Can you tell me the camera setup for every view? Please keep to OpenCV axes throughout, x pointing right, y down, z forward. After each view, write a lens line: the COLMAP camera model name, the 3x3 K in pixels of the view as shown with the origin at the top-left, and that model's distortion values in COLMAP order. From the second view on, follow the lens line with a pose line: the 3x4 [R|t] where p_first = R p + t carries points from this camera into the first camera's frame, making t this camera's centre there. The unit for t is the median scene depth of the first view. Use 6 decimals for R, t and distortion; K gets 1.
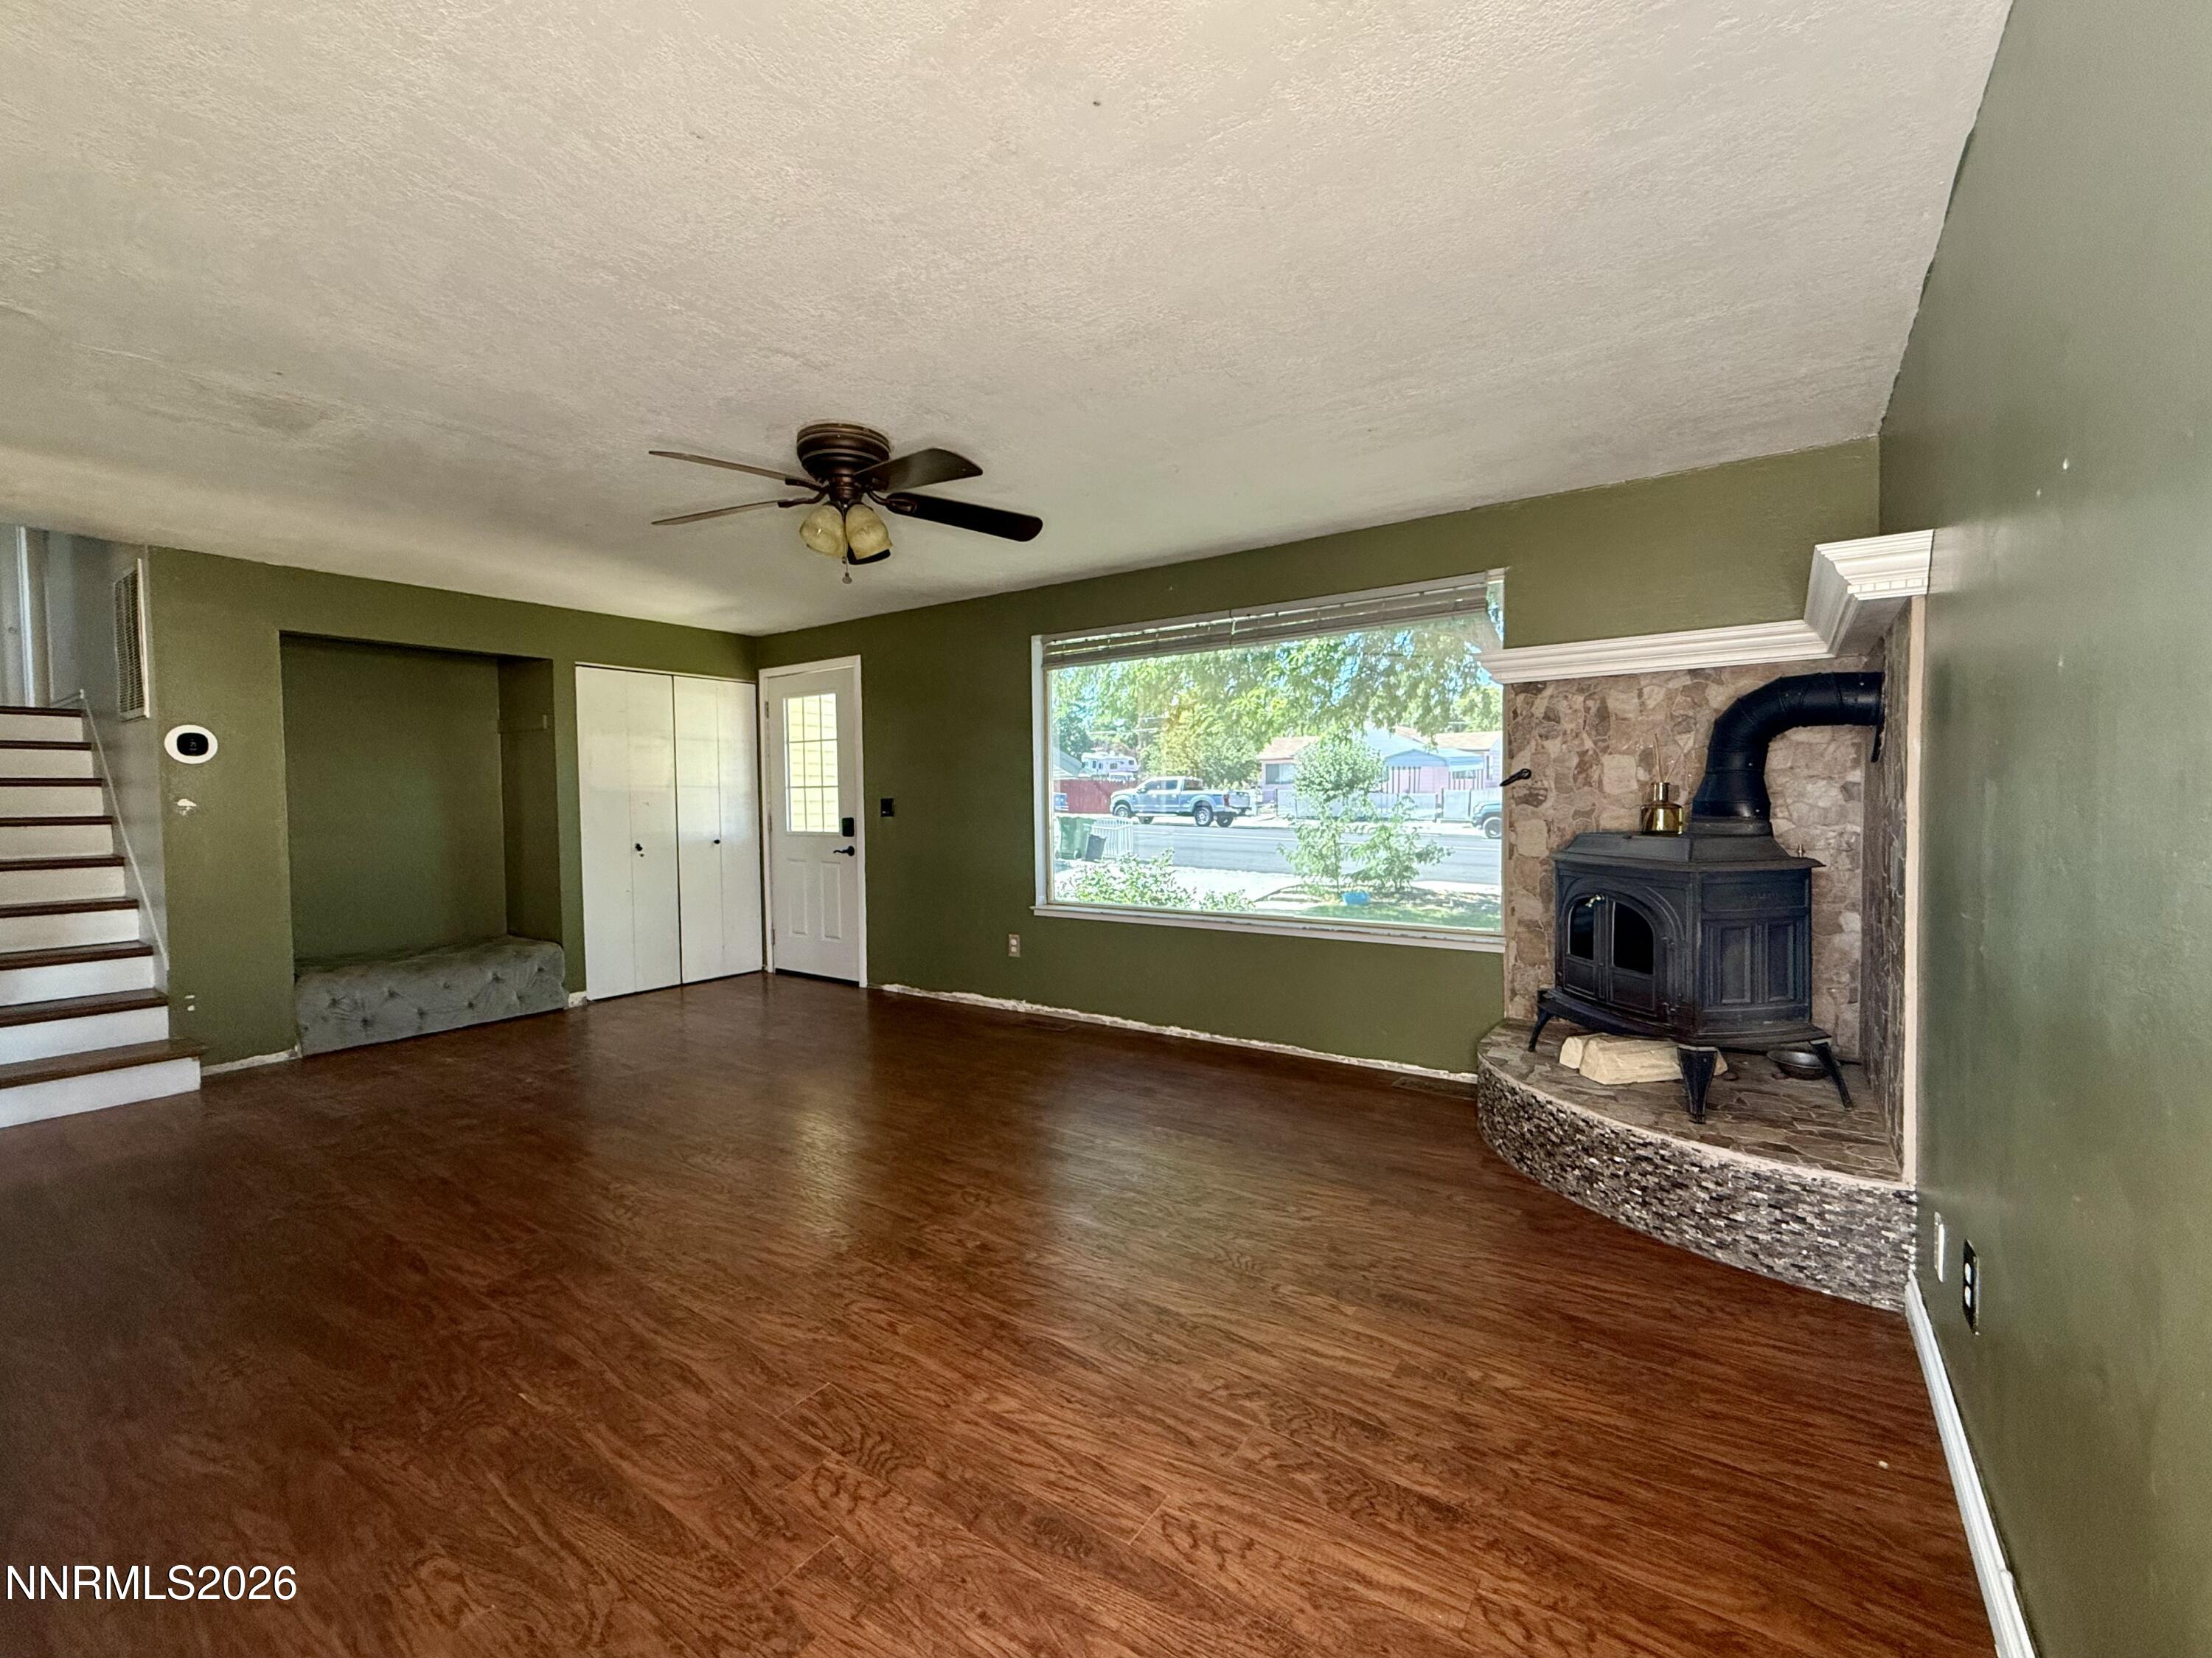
lens RADIAL K [[908.7, 0, 1101.7], [0, 908.7, 830.7], [0, 0, 1]] dist [-0.000789, 0.000711]
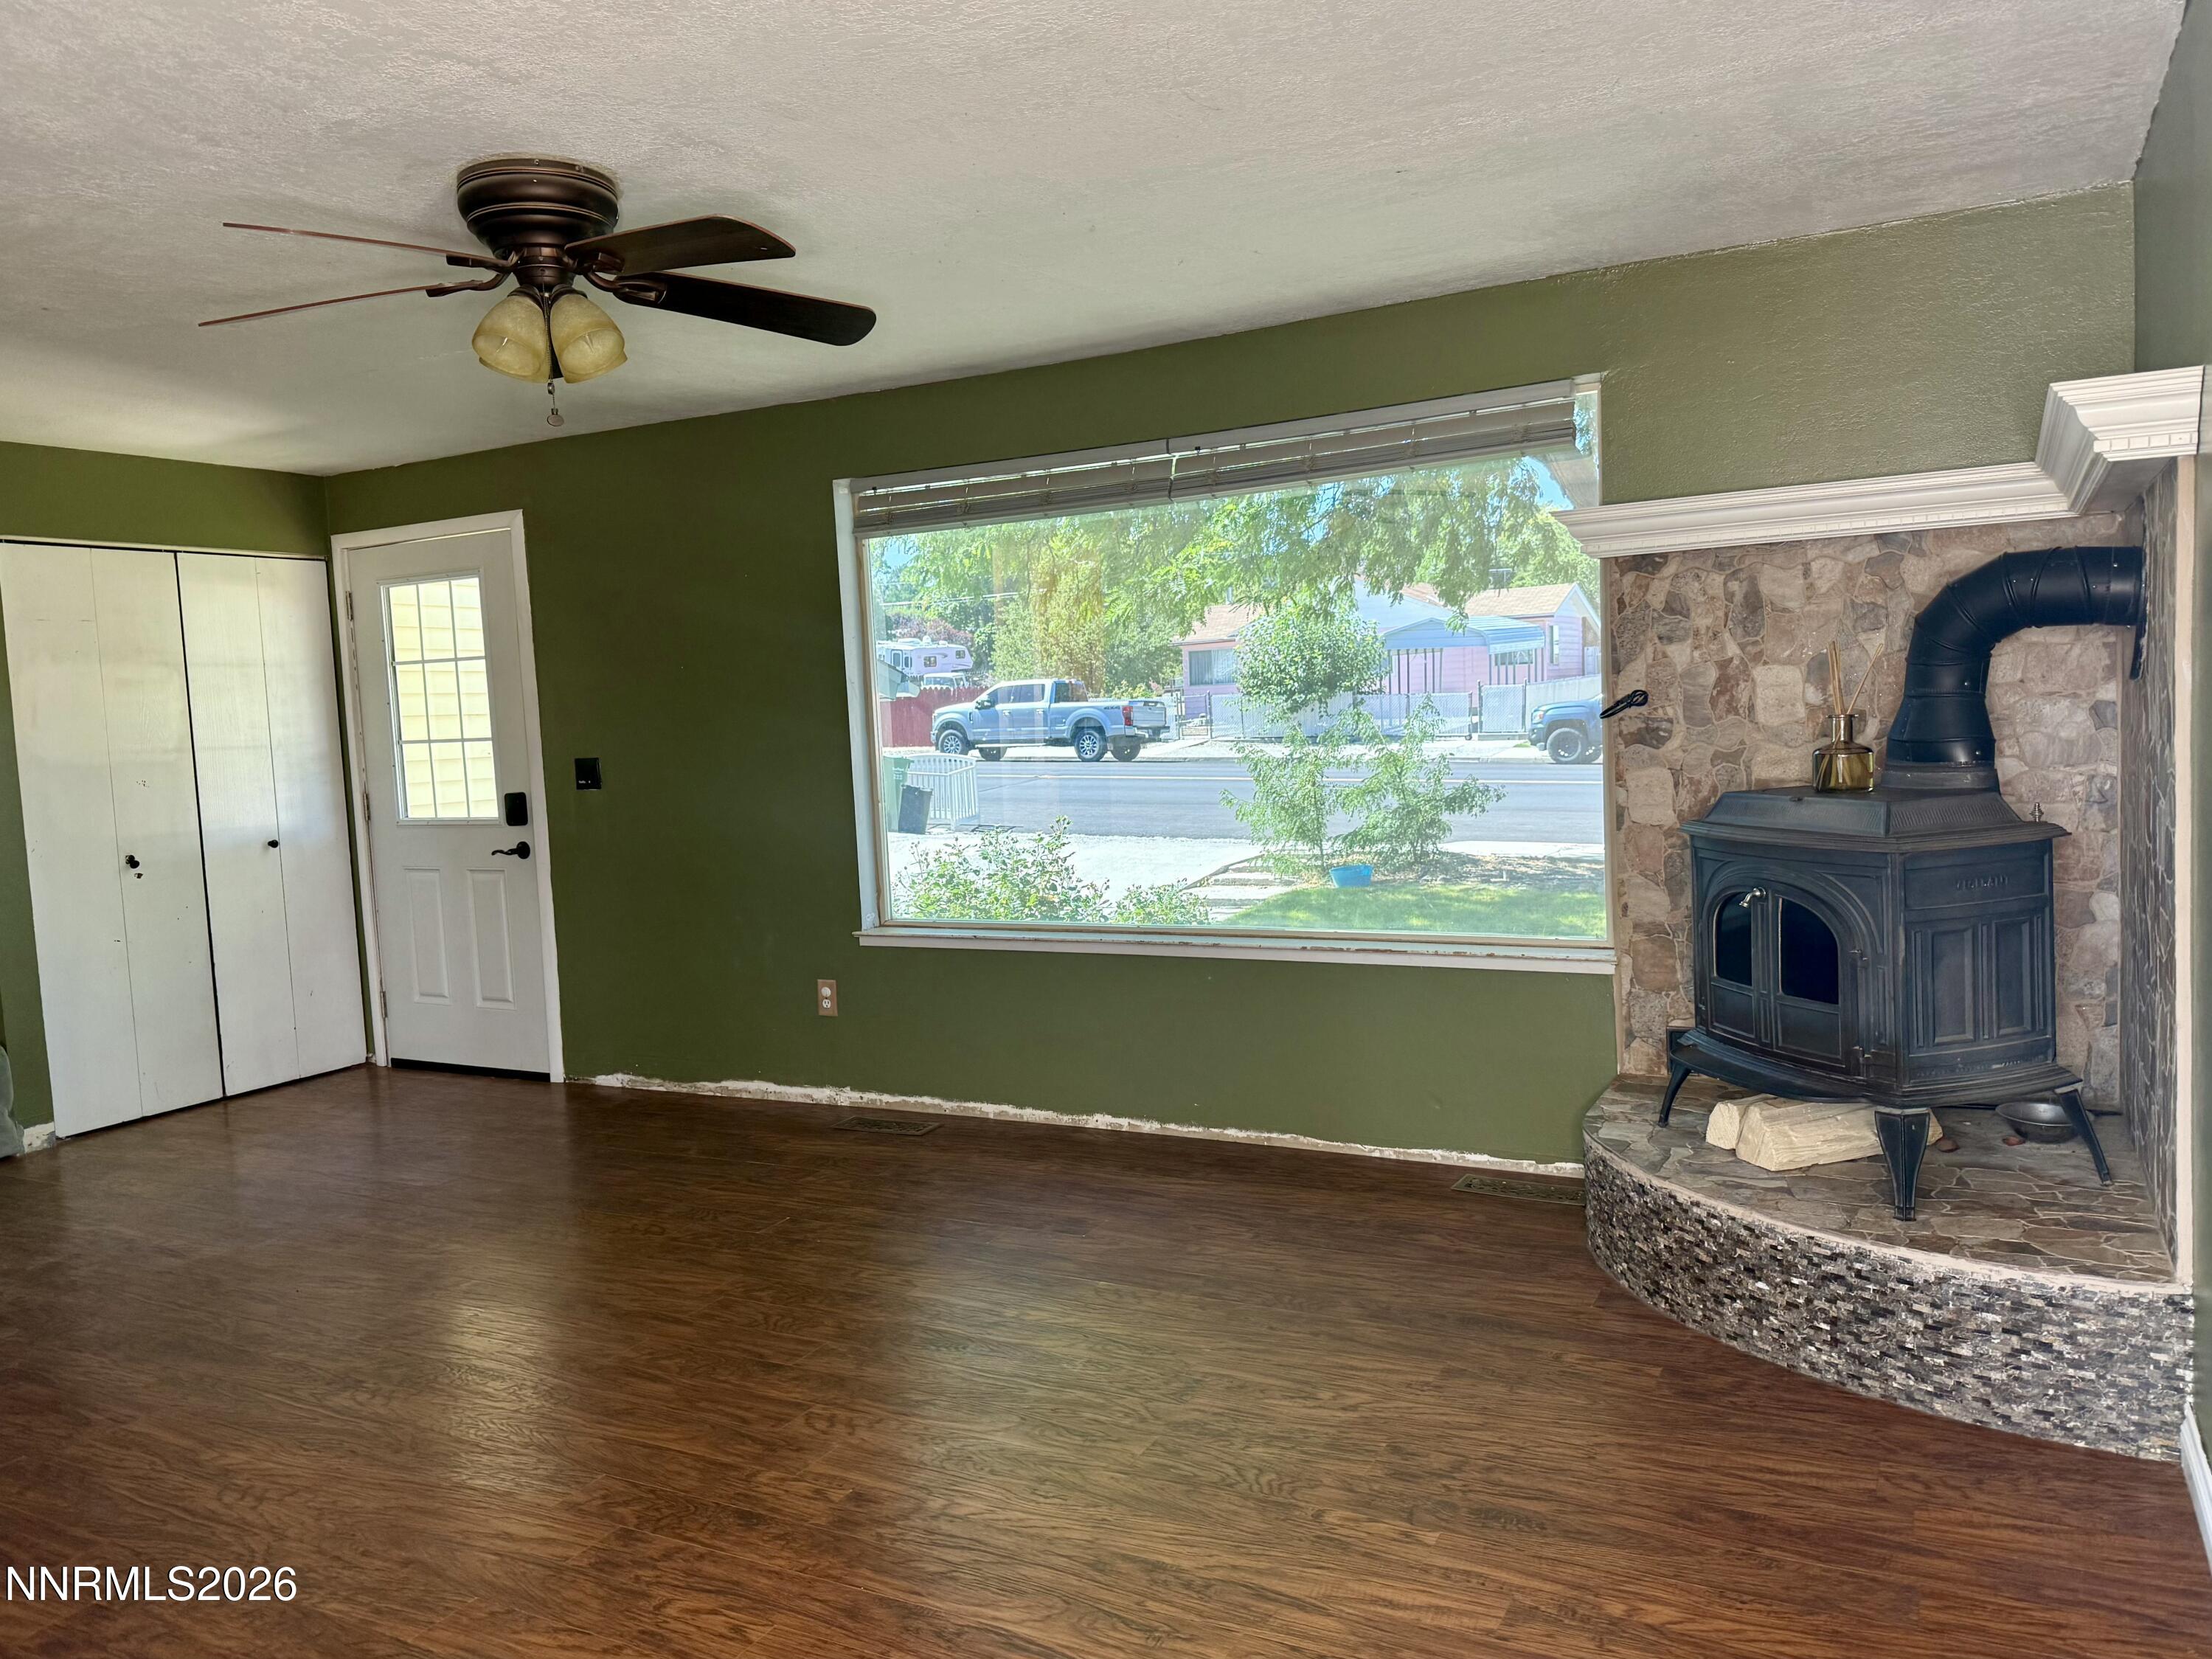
lens RADIAL K [[1563.9, 0, 1106.0], [0, 1563.9, 829.5], [0, 0, 1]] dist [0.005962, -0.014489]
pose [[0.991804, -0.044114, 0.119914, -0.061963], [0.039542, 0.998407, 0.040238, -0.038524], [-0.121498, -0.035167, 0.991969, -0.076166]]
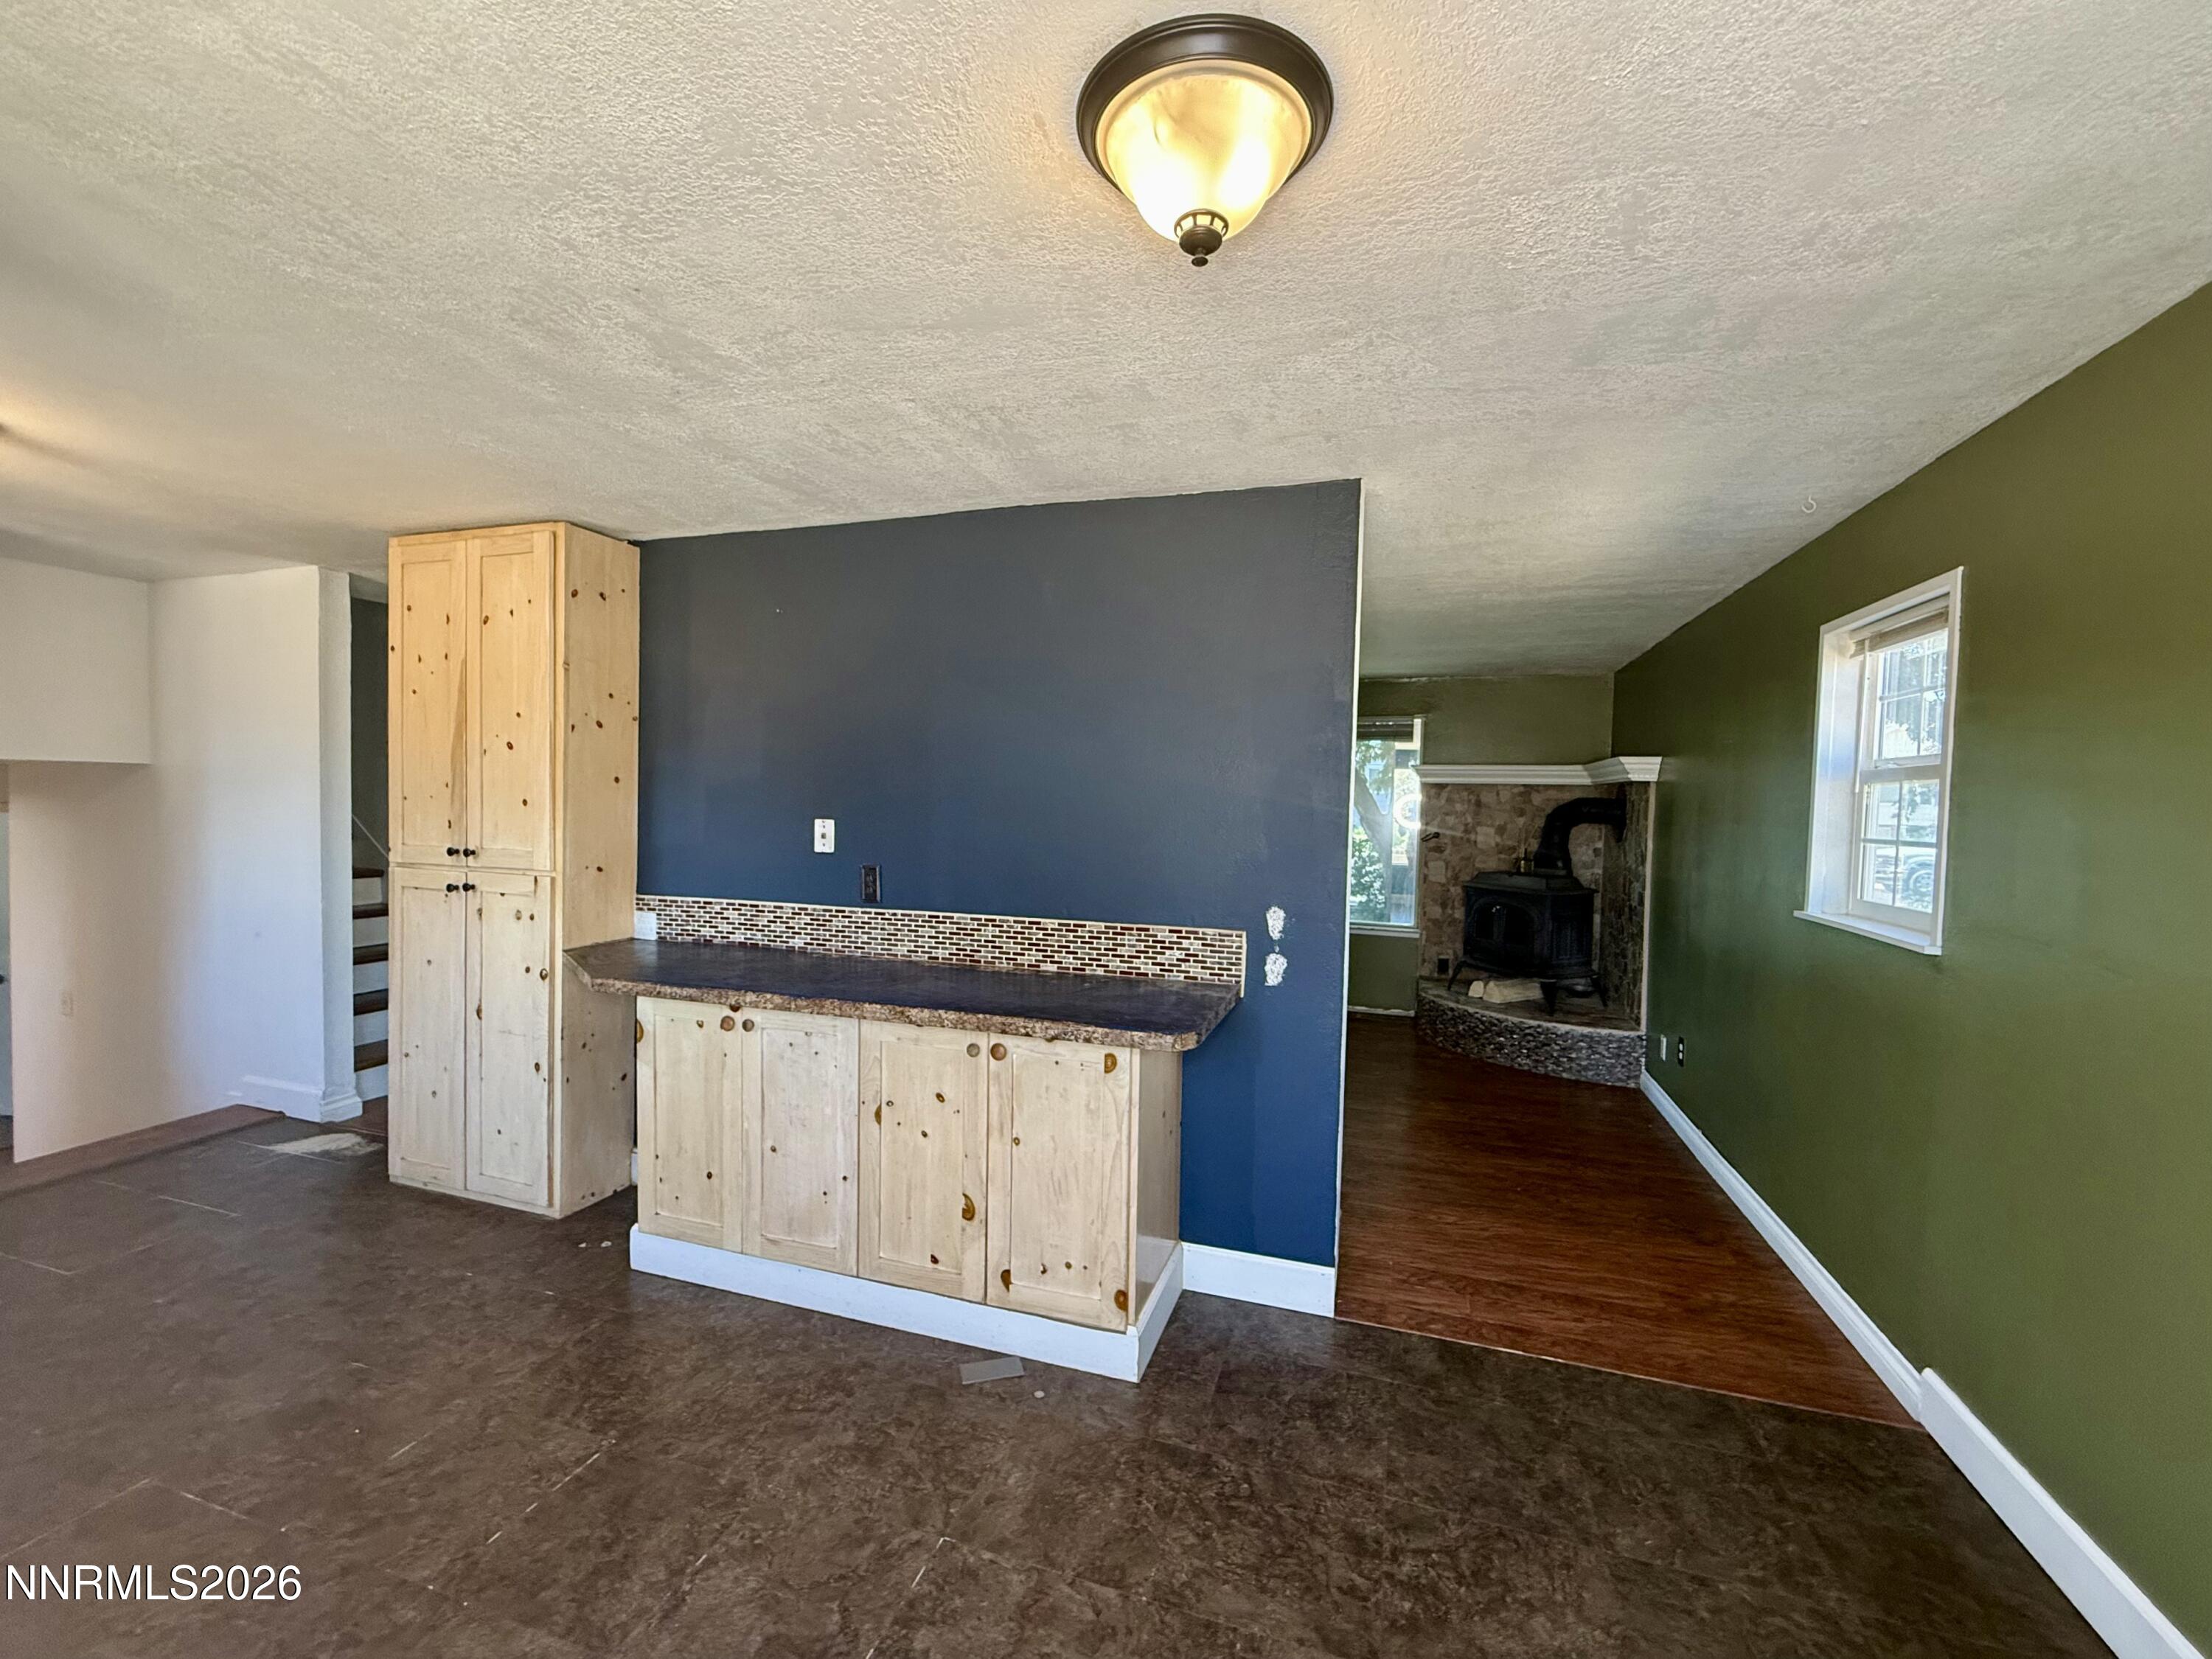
lens RADIAL K [[882.5, 0, 1106.7], [0, 882.5, 833.4], [0, 0, 1]] dist [-0.001909, 0.000506]
pose [[0.956678, 0.029513, 0.289647, -0.842150], [-0.029813, 0.999550, -0.003376, -0.054415], [-0.289616, -0.005405, 0.957128, -0.586285]]
